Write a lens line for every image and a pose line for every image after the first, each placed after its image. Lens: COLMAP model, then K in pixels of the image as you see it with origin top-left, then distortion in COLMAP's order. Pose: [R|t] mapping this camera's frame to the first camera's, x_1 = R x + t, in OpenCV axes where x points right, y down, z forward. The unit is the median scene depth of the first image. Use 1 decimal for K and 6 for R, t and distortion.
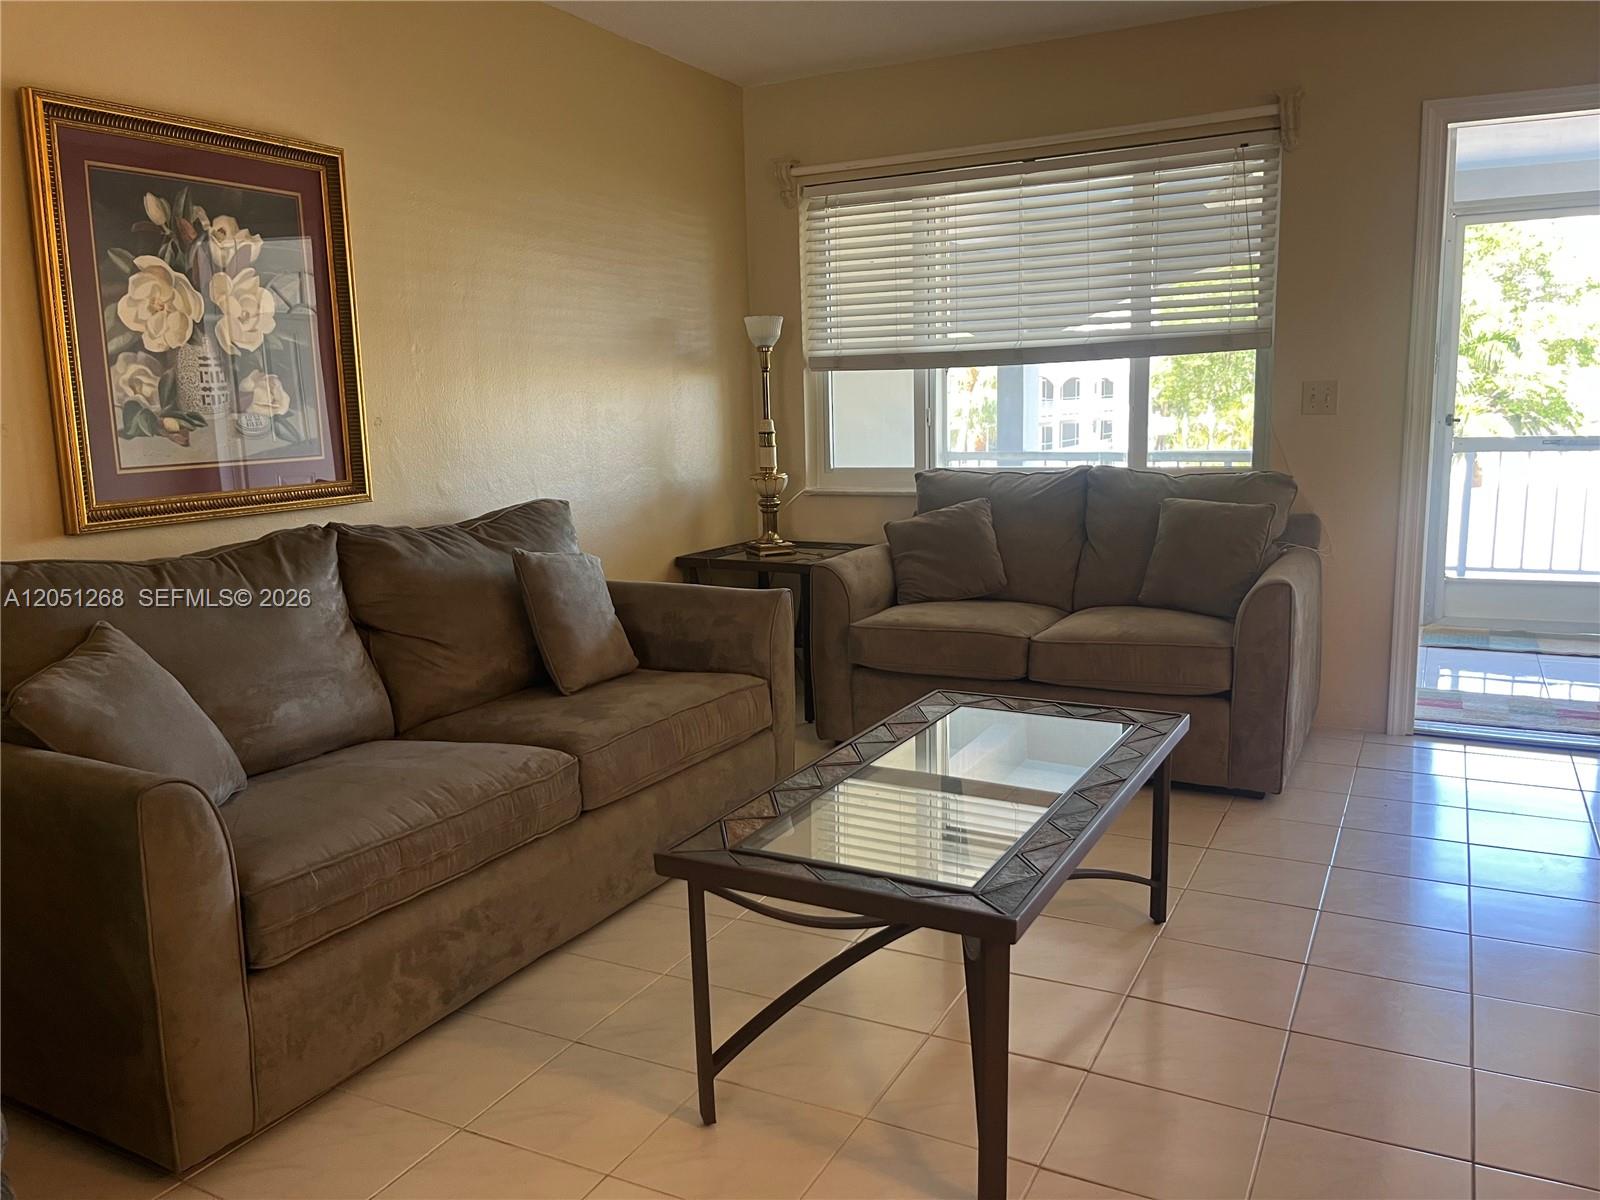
lens RADIAL K [[1218.7, 0, 803.6], [0, 1218.7, 600.0], [0, 0, 1]] dist [0.063151, -0.078670]
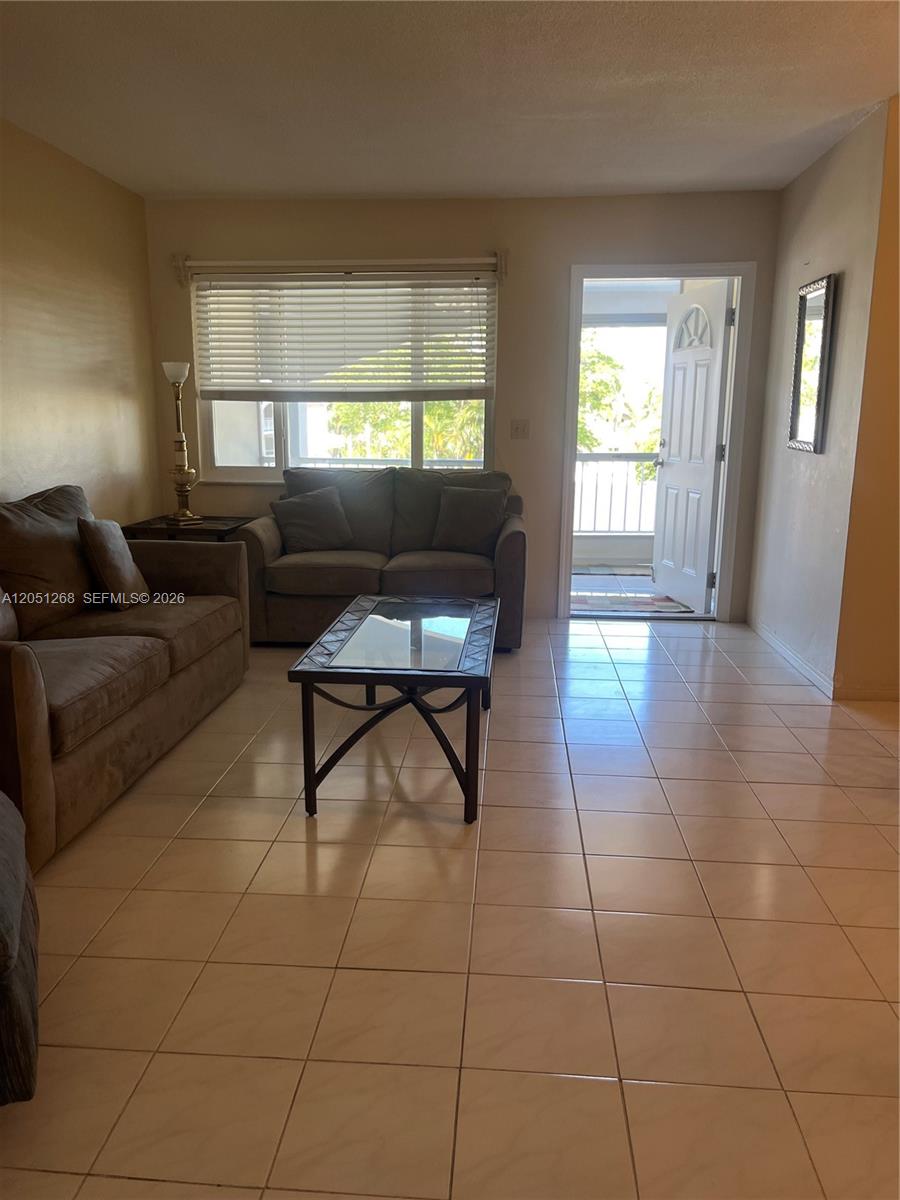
lens RADIAL K [[914.0, 0, 433.6], [0, 914.0, 606.8], [0, 0, 1]] dist [0.063151, -0.078670]
pose [[0.924939, -0.049038, 0.376939, -0.276339], [0.034056, 0.998346, 0.046313, 0.033225], [-0.378587, -0.029999, 0.925079, -0.236403]]
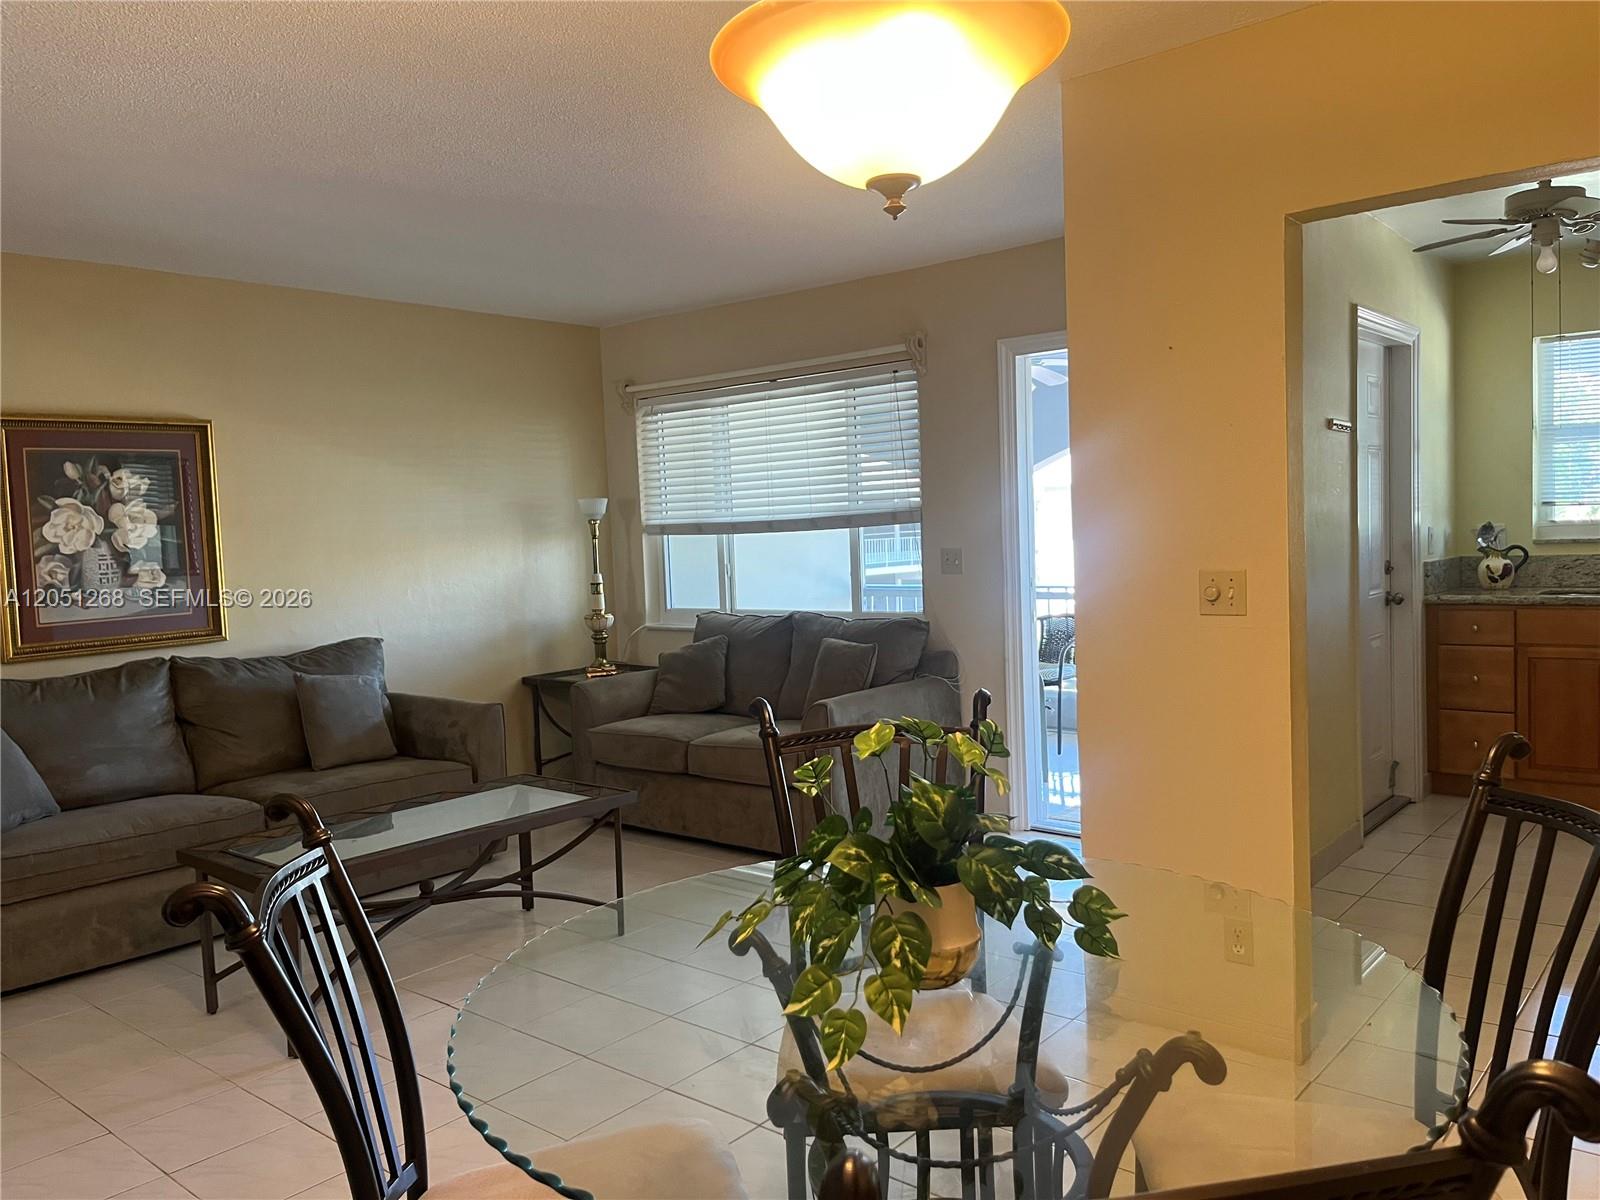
lens RADIAL K [[1218.7, 0, 797.1], [0, 1218.7, 599.1], [0, 0, 1]] dist [0.063151, -0.078670]
pose [[0.975715, 0.000035, -0.219042, 0.744484], [-0.020435, 0.995653, -0.090867, -0.007564], [0.218087, 0.093137, 0.971475, -0.373698]]
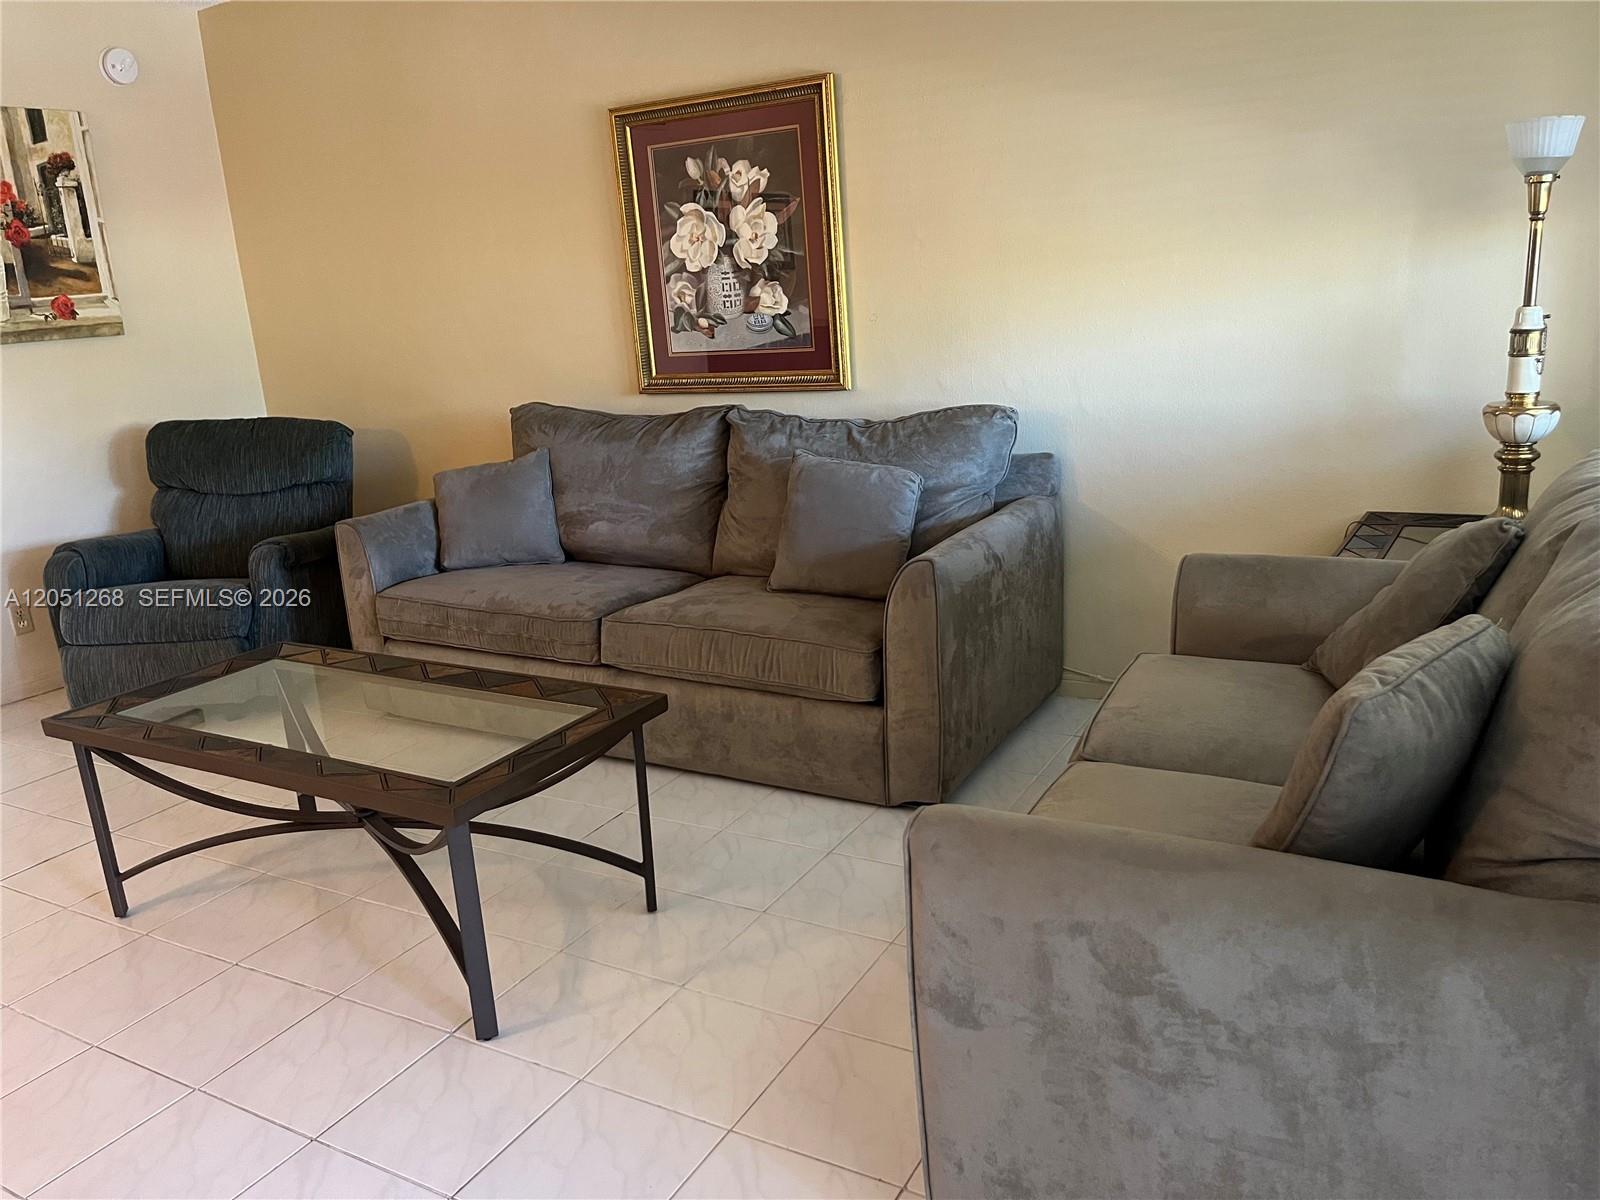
lens RADIAL K [[1218.7, 0, 802.2], [0, 1218.7, 598.0], [0, 0, 1]] dist [0.063151, -0.078670]
pose [[-0.034152, 0.273827, -0.961172, 0.878263], [-0.100450, 0.955923, 0.275901, -0.225172], [0.994356, 0.105972, -0.005141, 1.082835]]
